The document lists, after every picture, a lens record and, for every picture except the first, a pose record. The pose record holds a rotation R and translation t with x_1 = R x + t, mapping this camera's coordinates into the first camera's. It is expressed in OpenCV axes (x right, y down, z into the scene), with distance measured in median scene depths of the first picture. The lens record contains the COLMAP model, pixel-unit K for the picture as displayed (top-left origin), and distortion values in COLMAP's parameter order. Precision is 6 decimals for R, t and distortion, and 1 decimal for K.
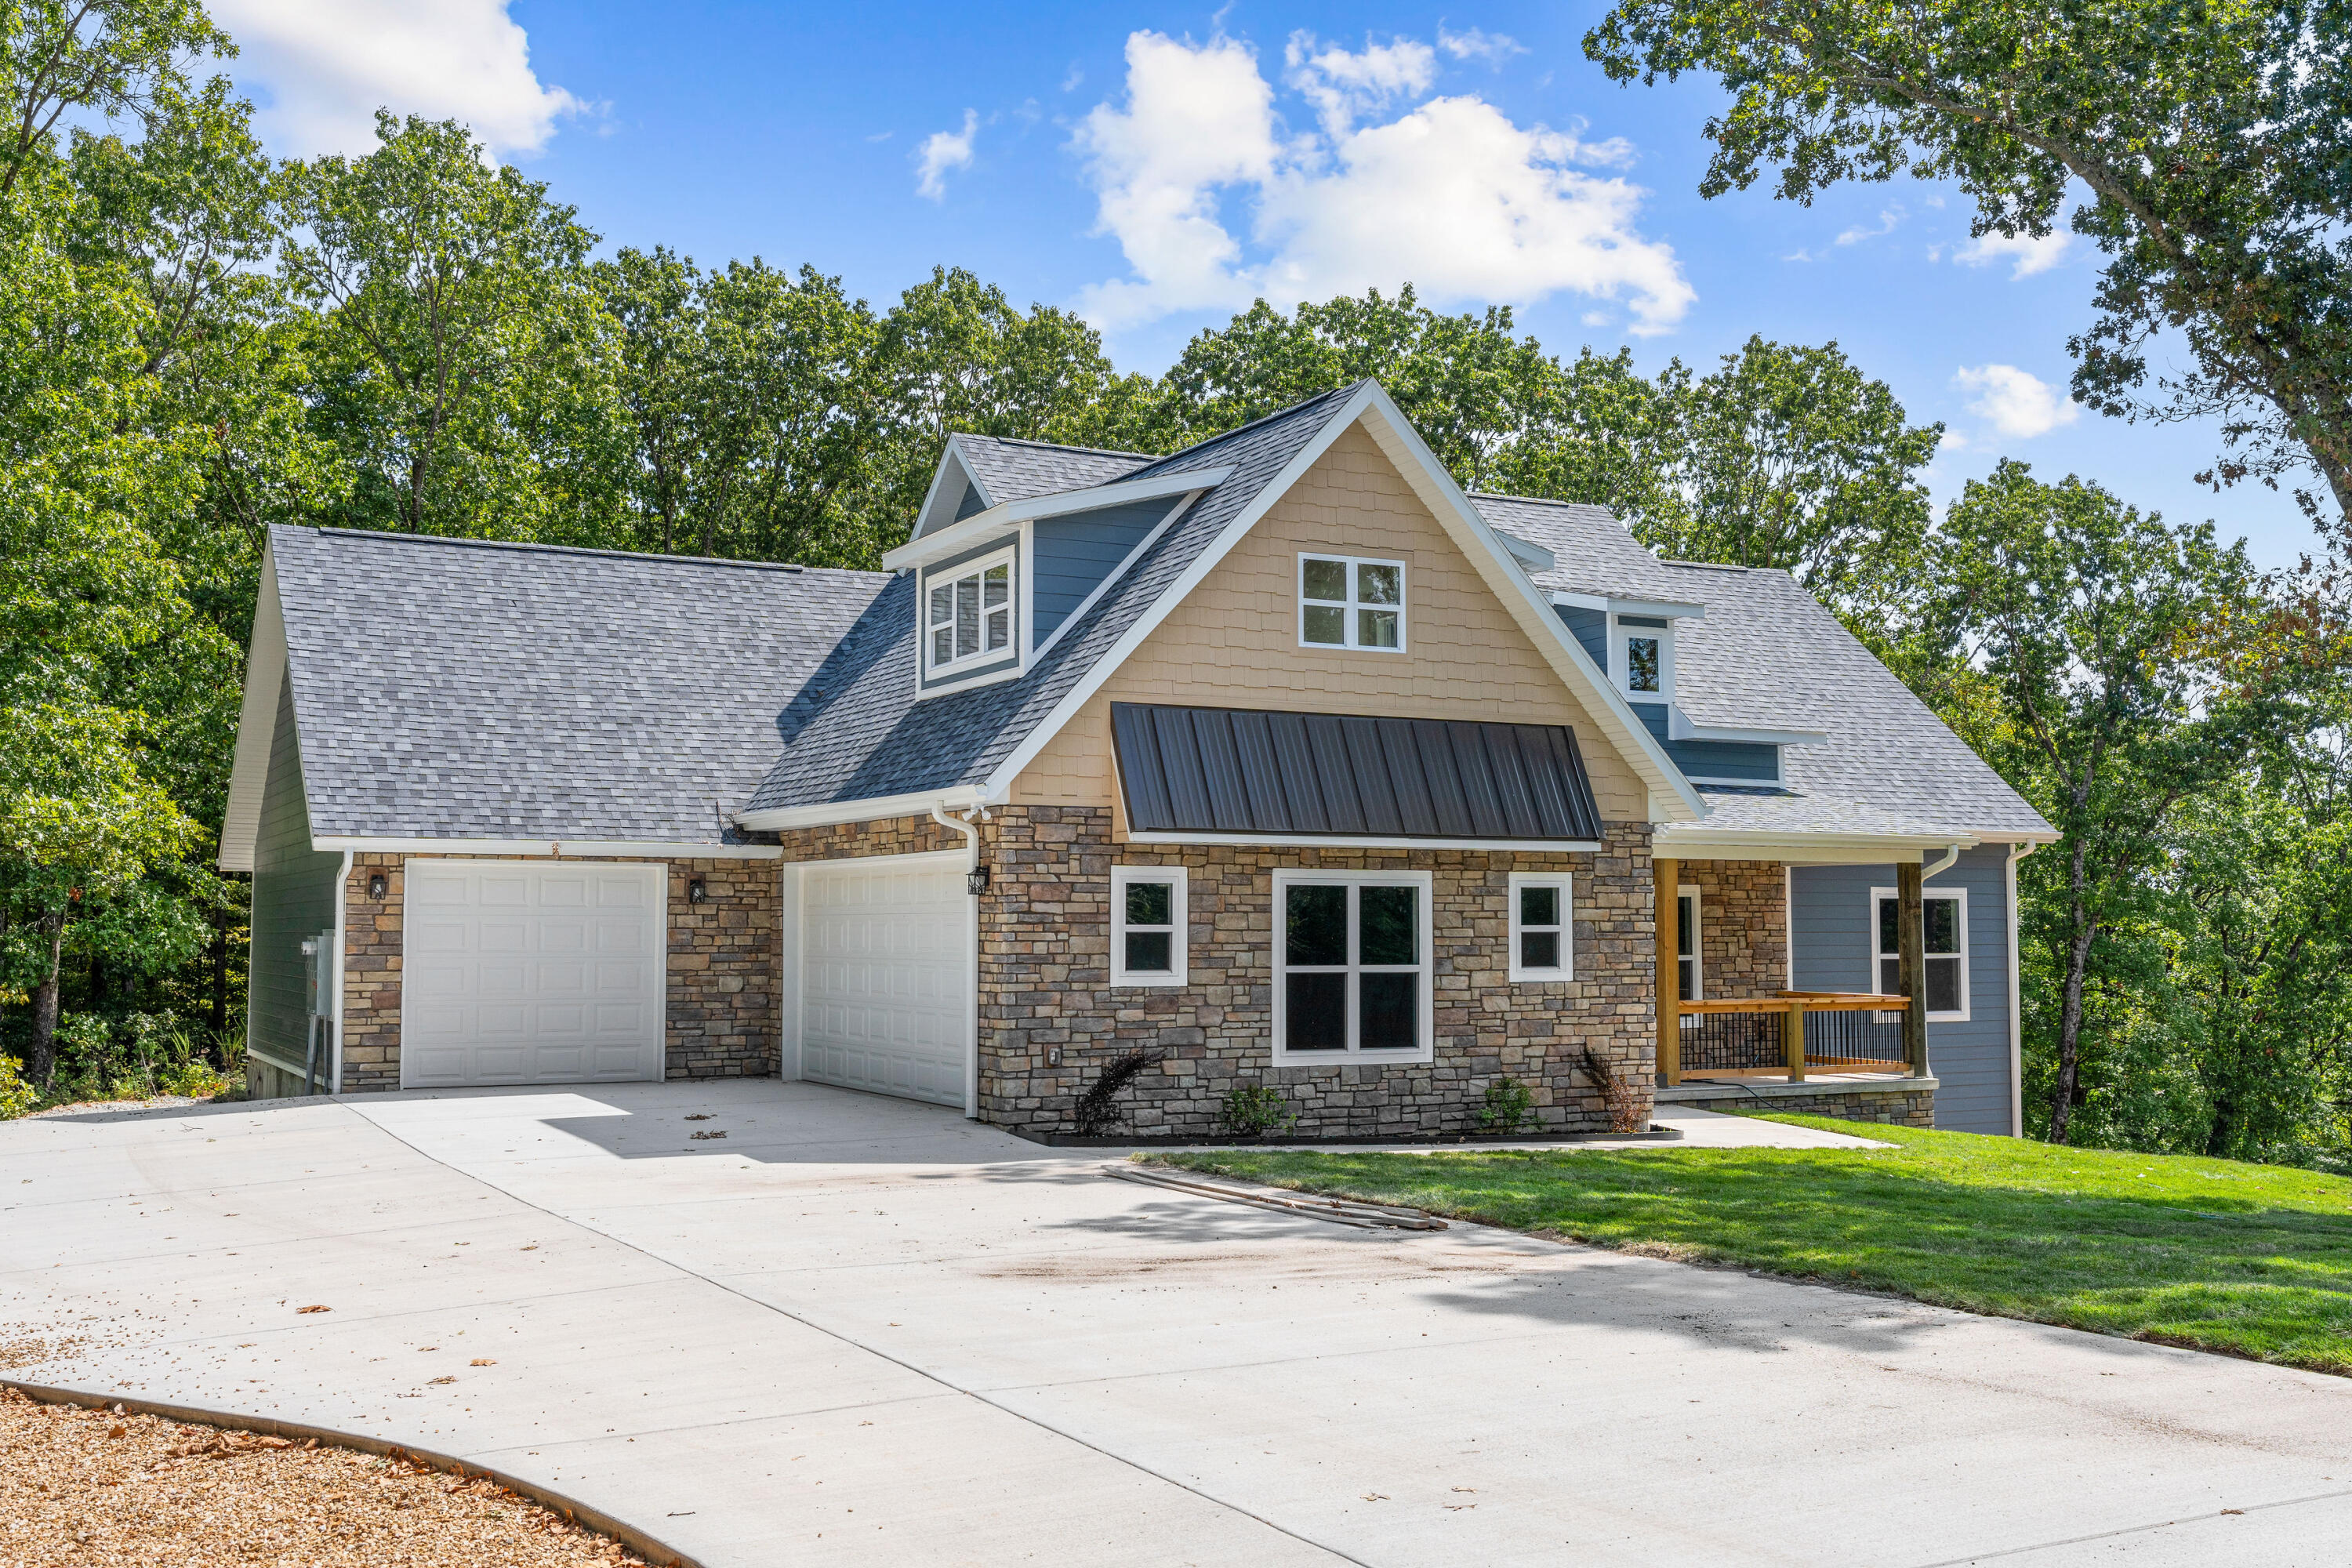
lens RADIAL K [[2362.2, 0, 1173.4], [0, 2362.2, 775.3], [0, 0, 1]] dist [-0.028643, 0.000000]
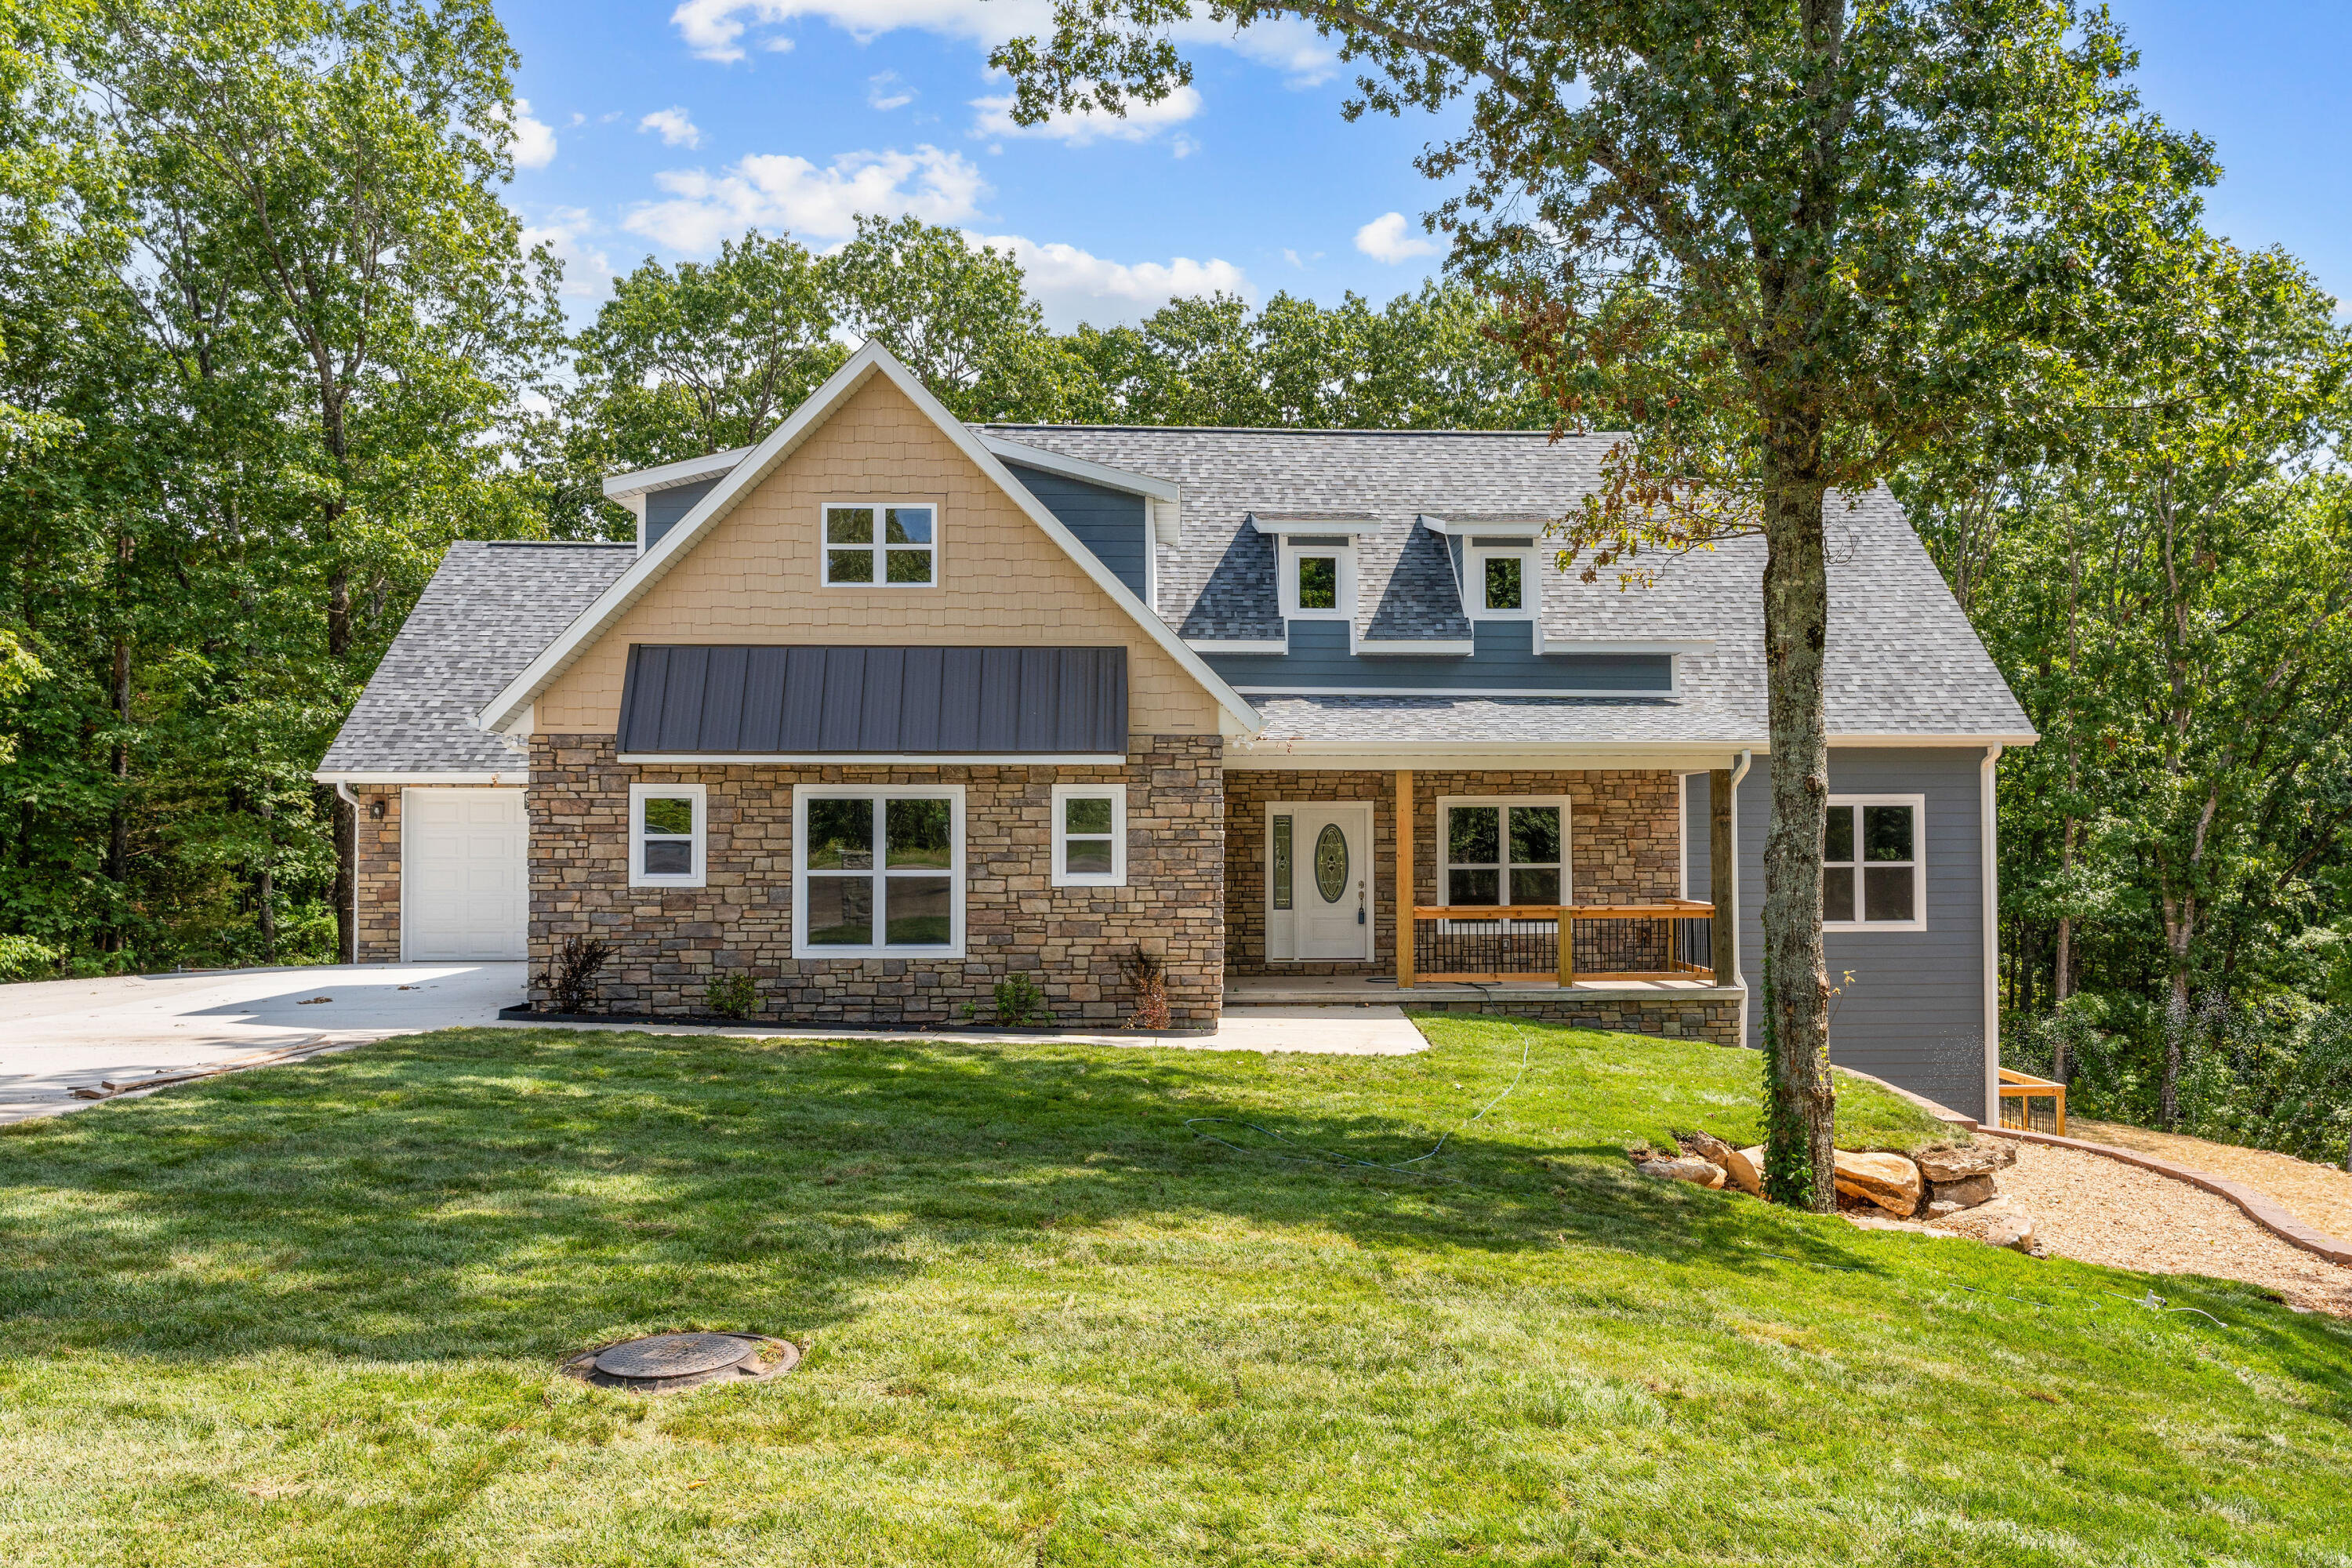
lens RADIAL K [[1914.2, 0, 1183.5], [0, 1914.2, 788.6], [0, 0, 1]] dist [-0.018659, 0.000886]
pose [[0.904384, -0.014987, -0.426455, 0.581313], [0.030490, 0.999098, 0.029548, 0.019214], [0.425628, -0.039725, 0.904026, 0.238850]]
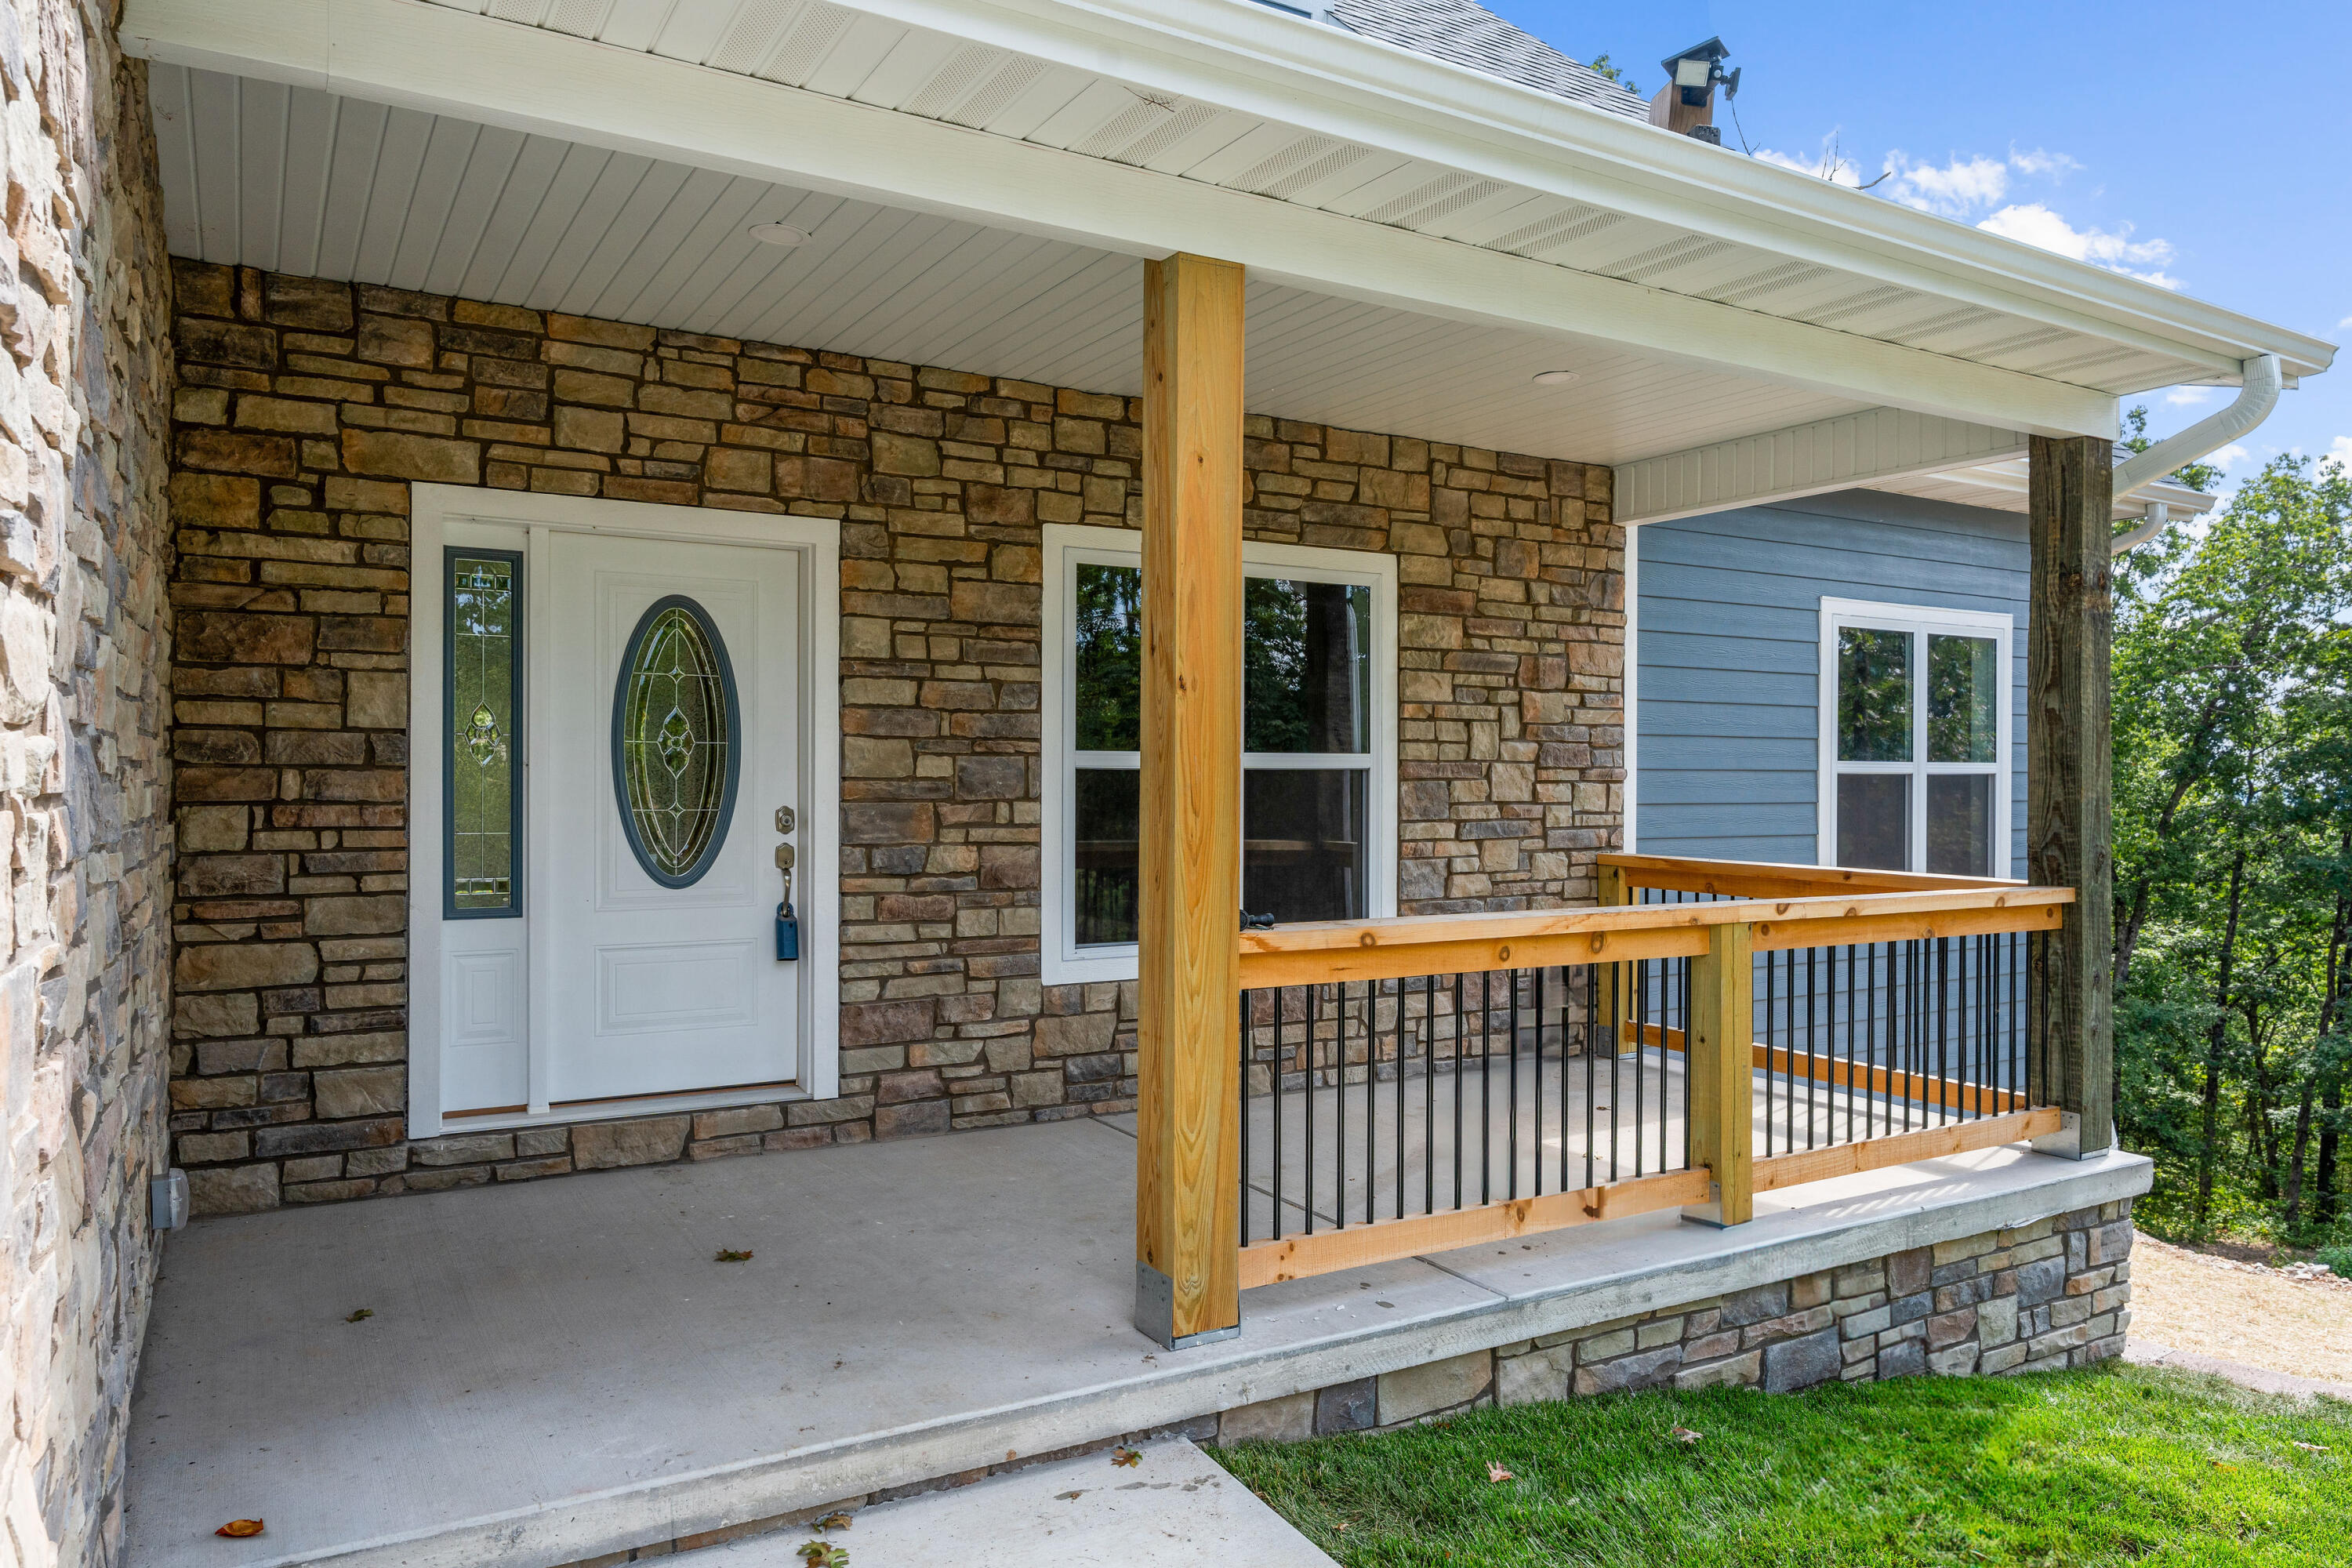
lens RADIAL K [[1610.2, 0, 1174.8], [0, 1610.2, 798.1], [0, 0, 1]] dist [-0.005027, -0.000867]
pose [[0.998459, 0.001365, 0.055483, 0.241610], [-0.005327, 0.997439, 0.071319, 0.089704], [-0.055244, -0.071505, 0.995909, 1.037346]]
